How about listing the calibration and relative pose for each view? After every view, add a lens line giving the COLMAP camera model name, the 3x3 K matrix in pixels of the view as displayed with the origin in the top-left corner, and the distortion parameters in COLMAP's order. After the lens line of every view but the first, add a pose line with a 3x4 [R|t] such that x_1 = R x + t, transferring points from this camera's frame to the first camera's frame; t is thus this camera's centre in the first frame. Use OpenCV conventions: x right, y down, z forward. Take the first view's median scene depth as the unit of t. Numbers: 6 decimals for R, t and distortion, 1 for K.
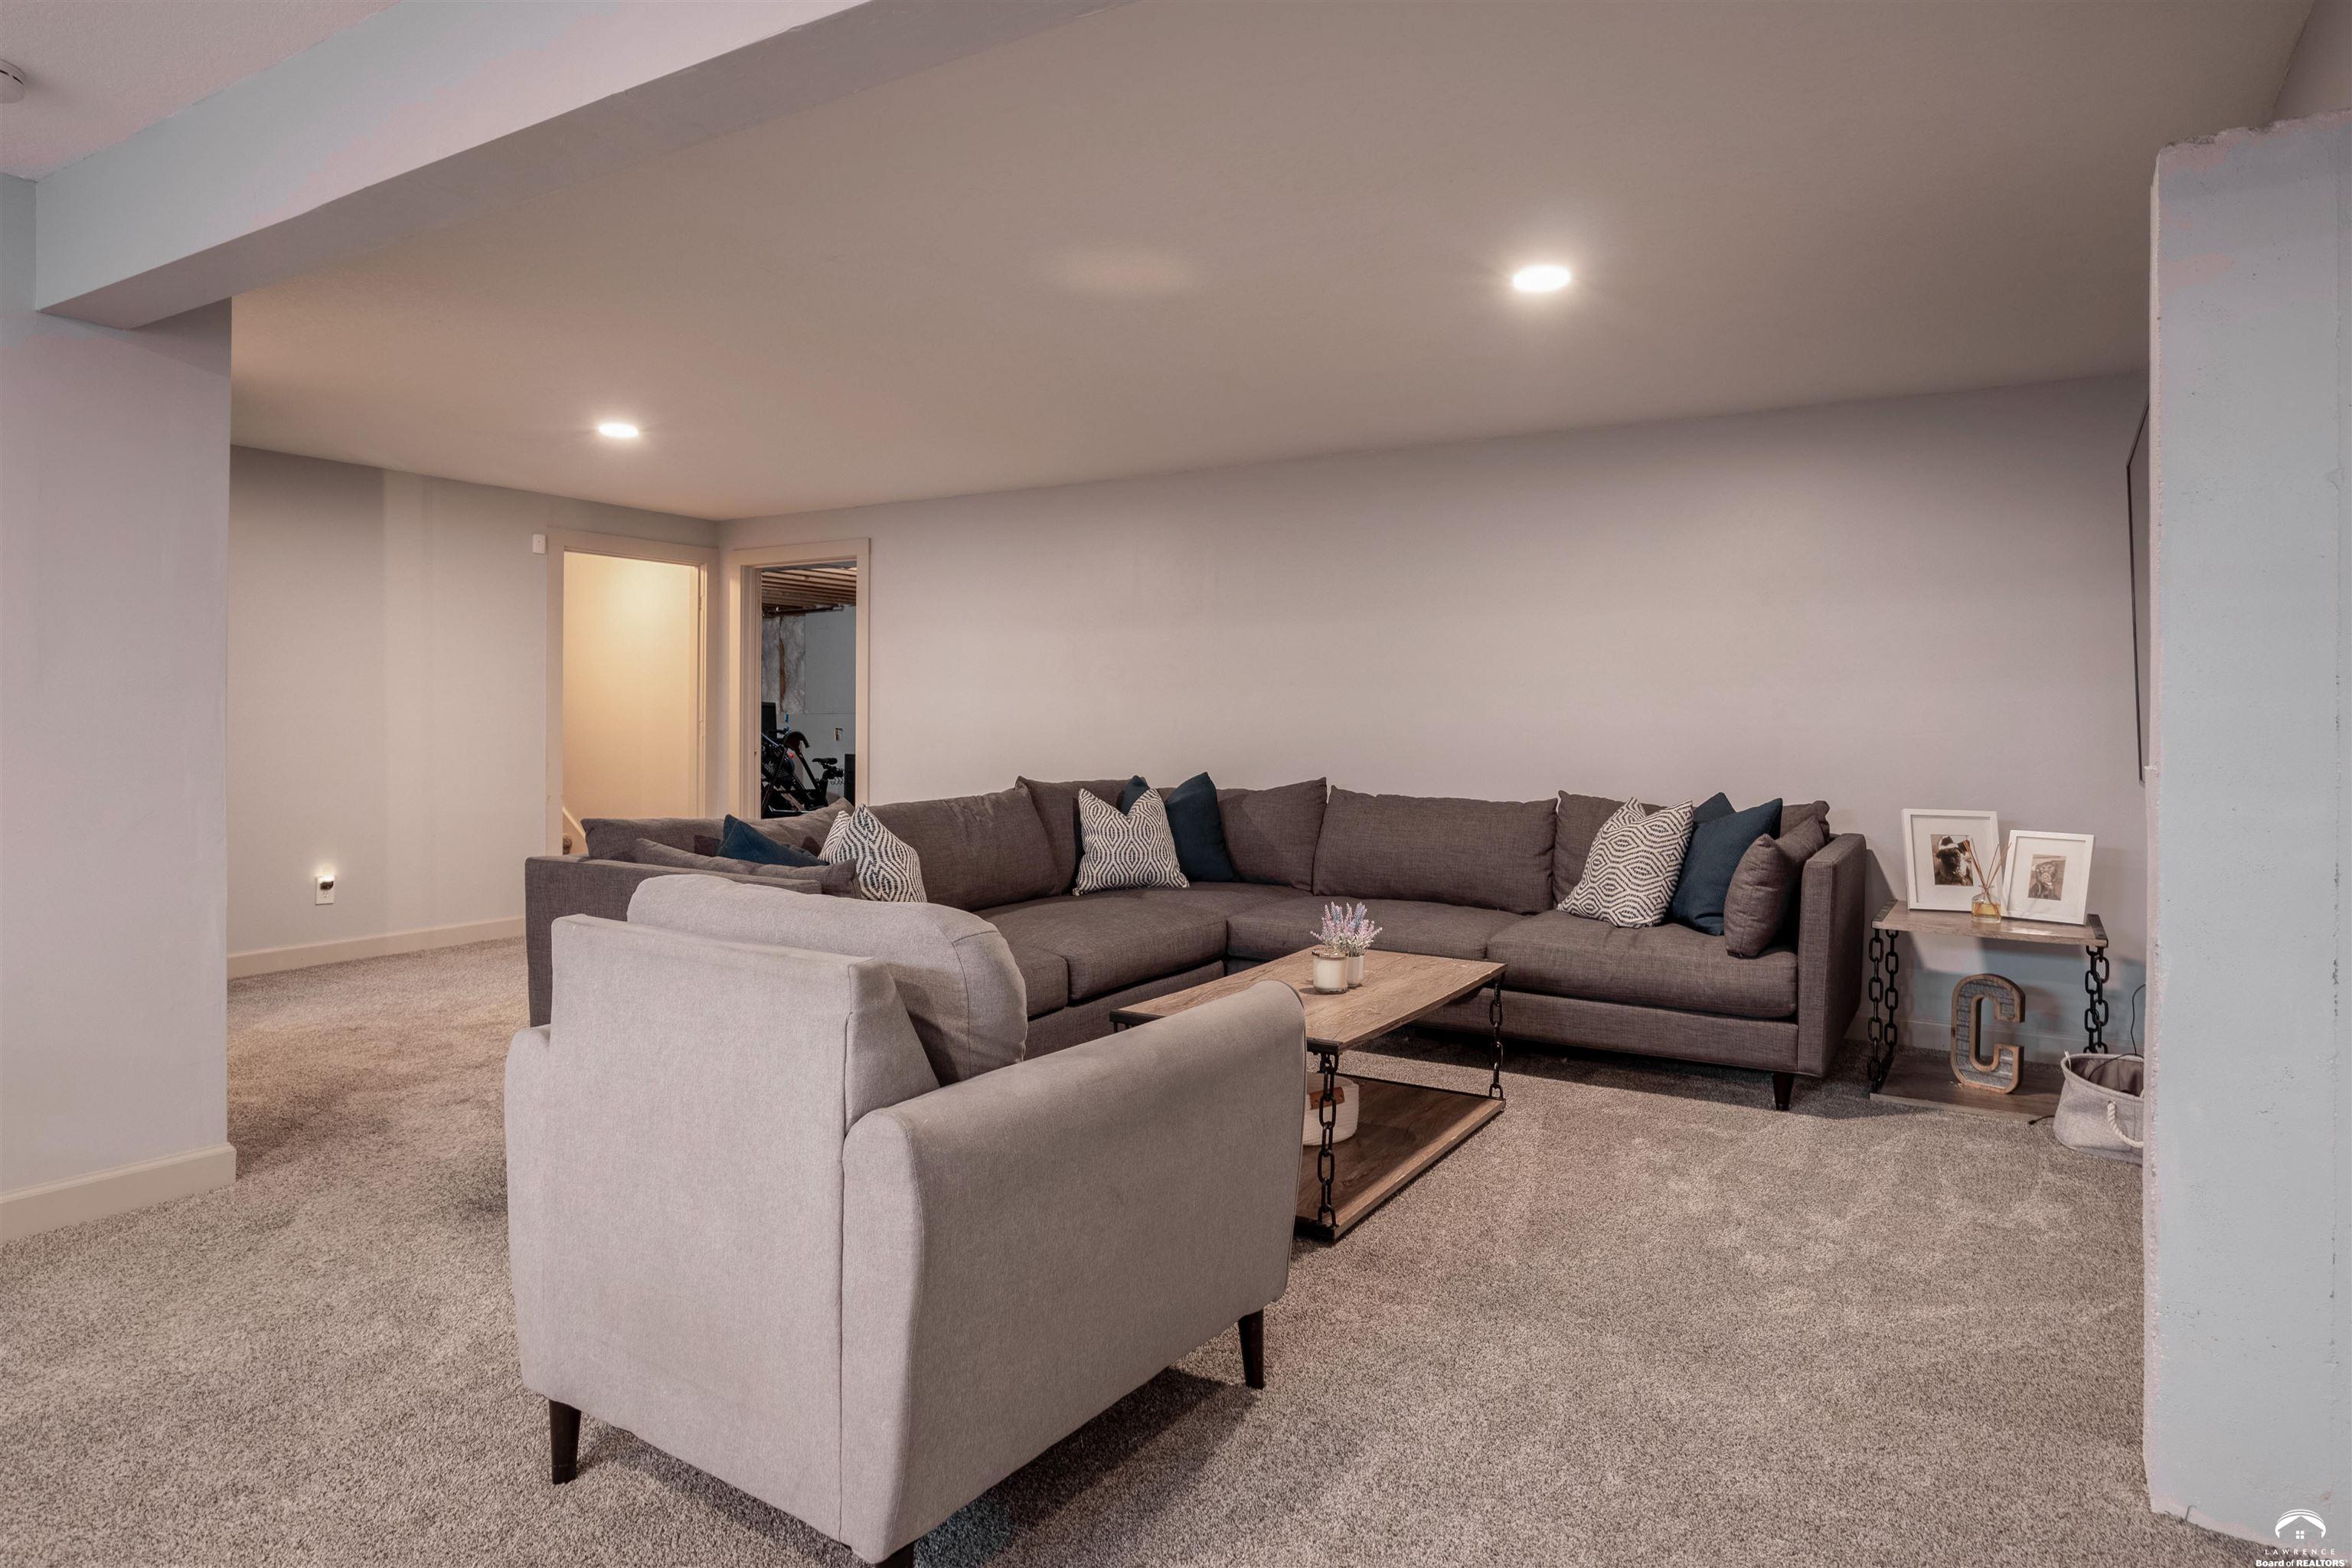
lens RADIAL K [[1389.6, 0, 1171.8], [0, 1389.6, 773.4], [0, 0, 1]] dist [0.008405, 0.004094]
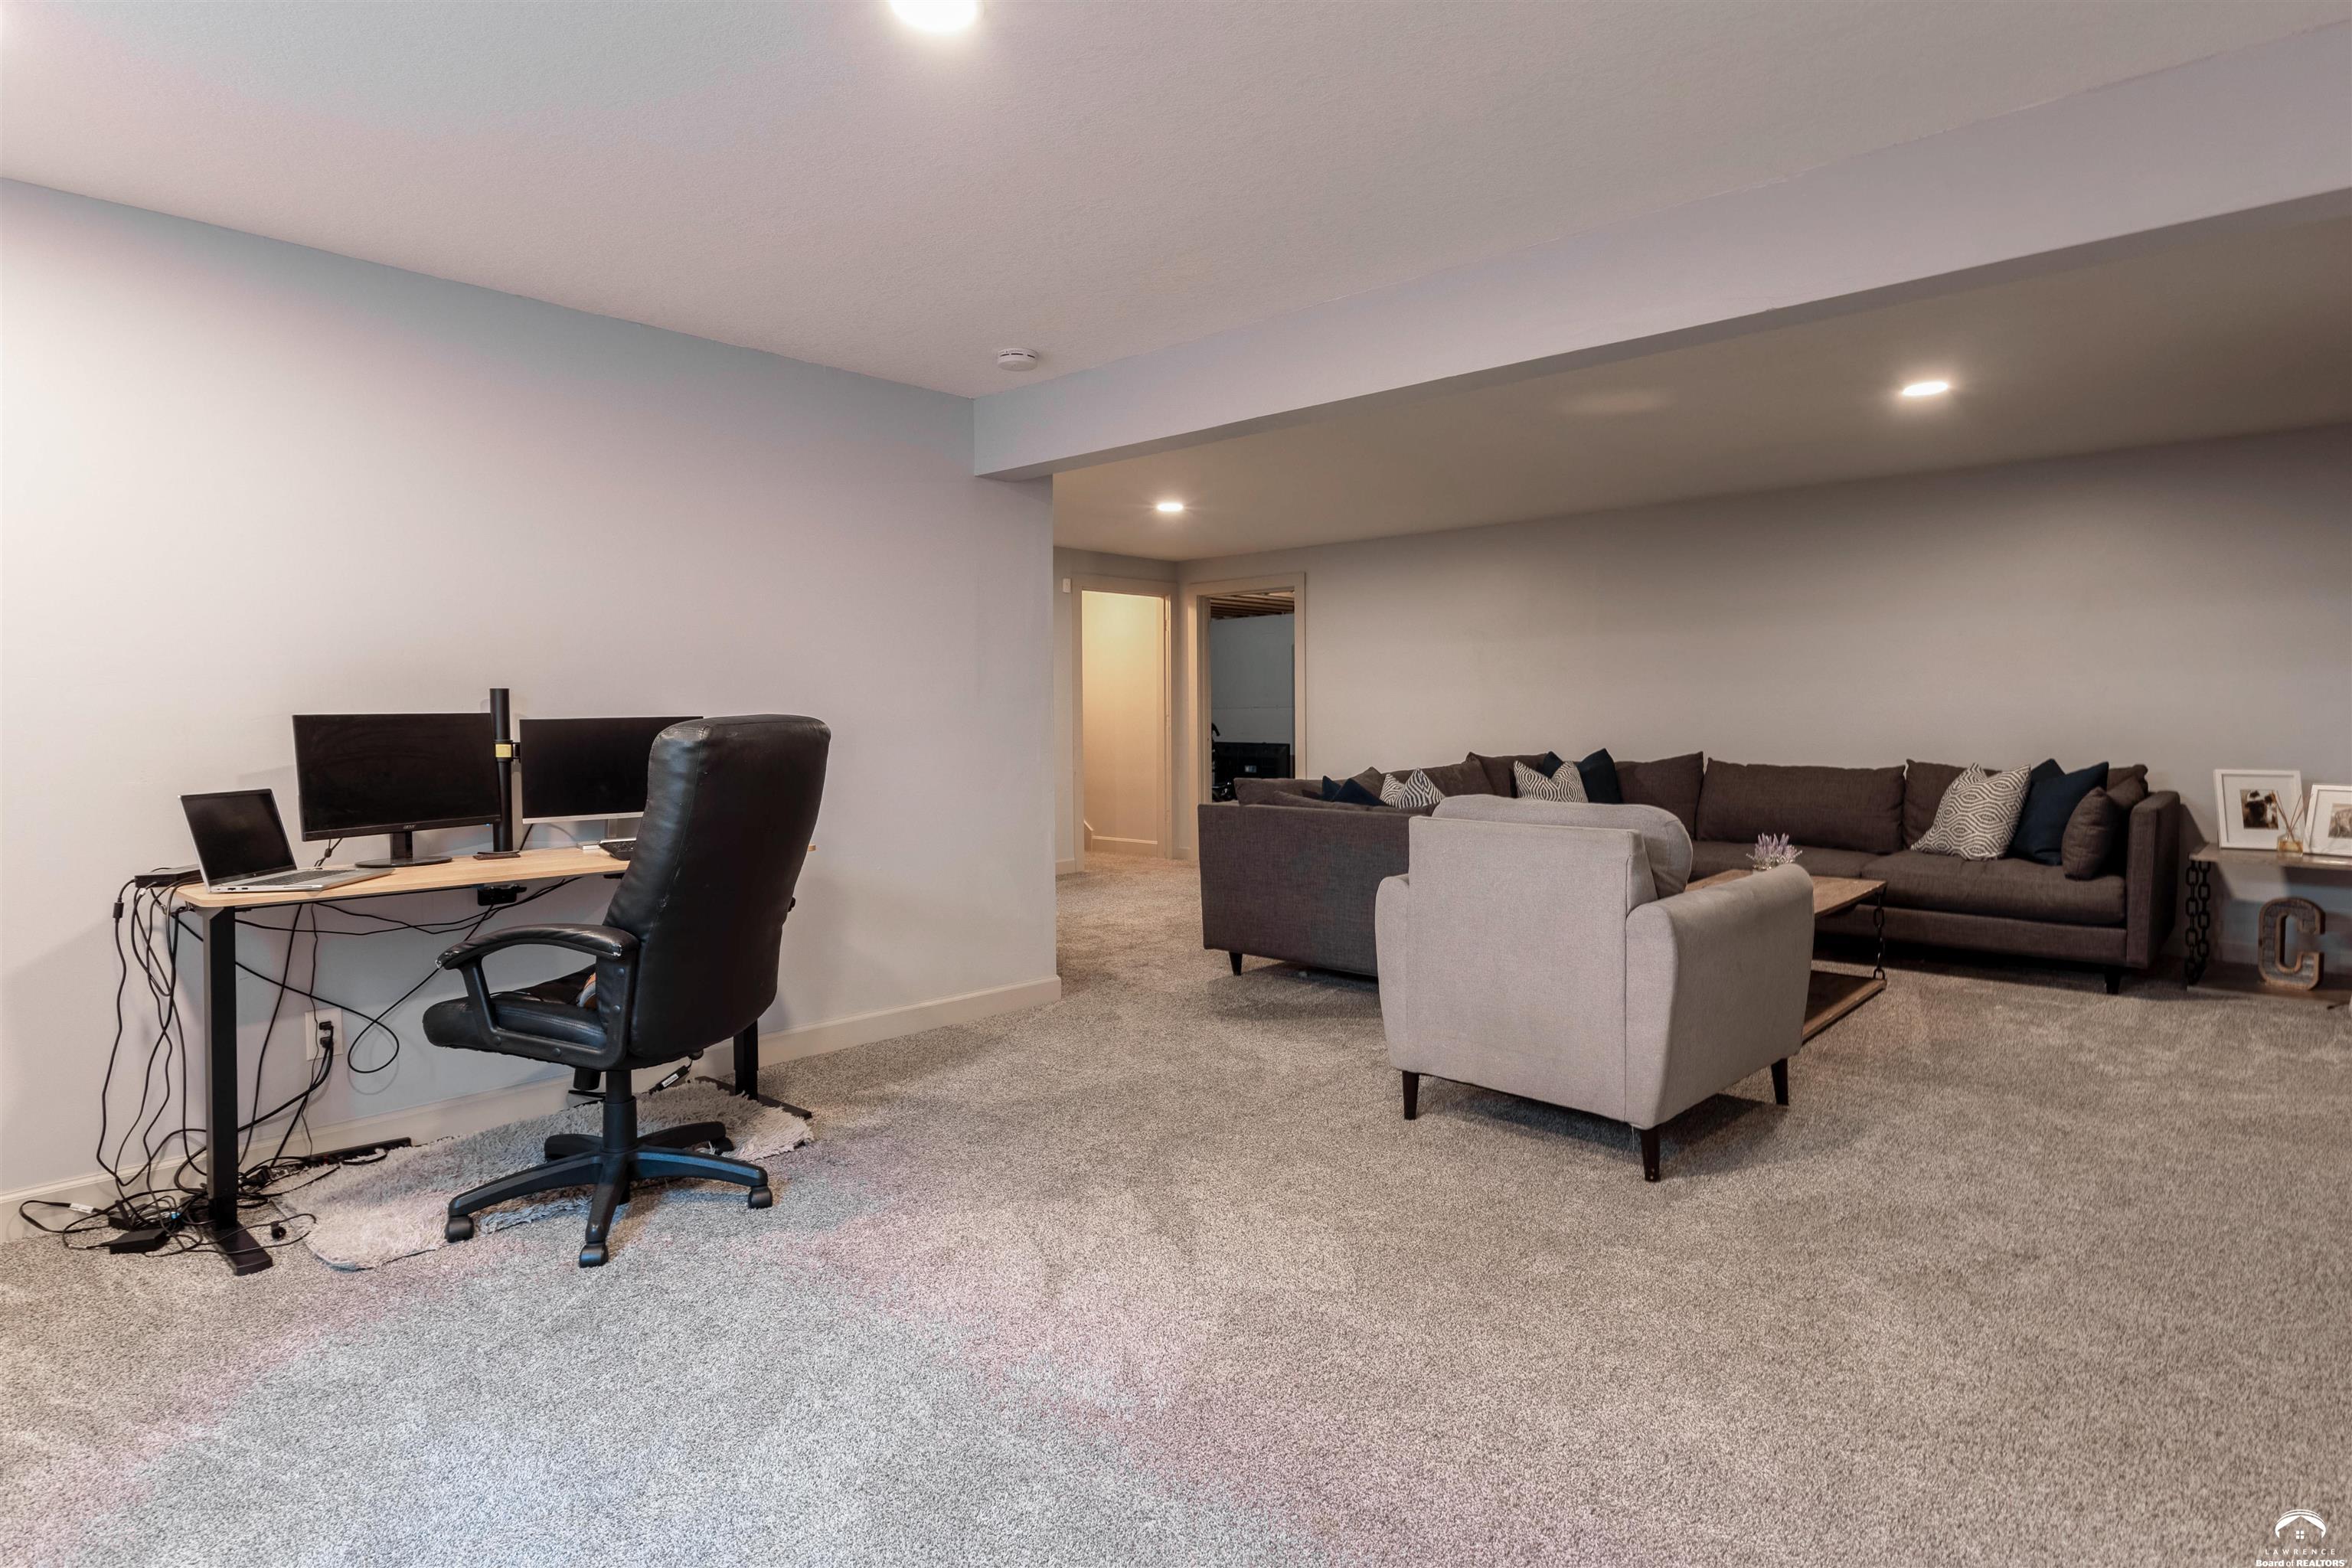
lens RADIAL K [[1311.0, 0, 1179.4], [0, 1311.0, 778.6], [0, 0, 1]] dist [0.033010, -0.001672]
pose [[0.986220, -0.005161, -0.165361, -0.220976], [0.007180, 0.999907, 0.011615, 0.013628], [0.165285, -0.012642, 0.986165, -0.386113]]
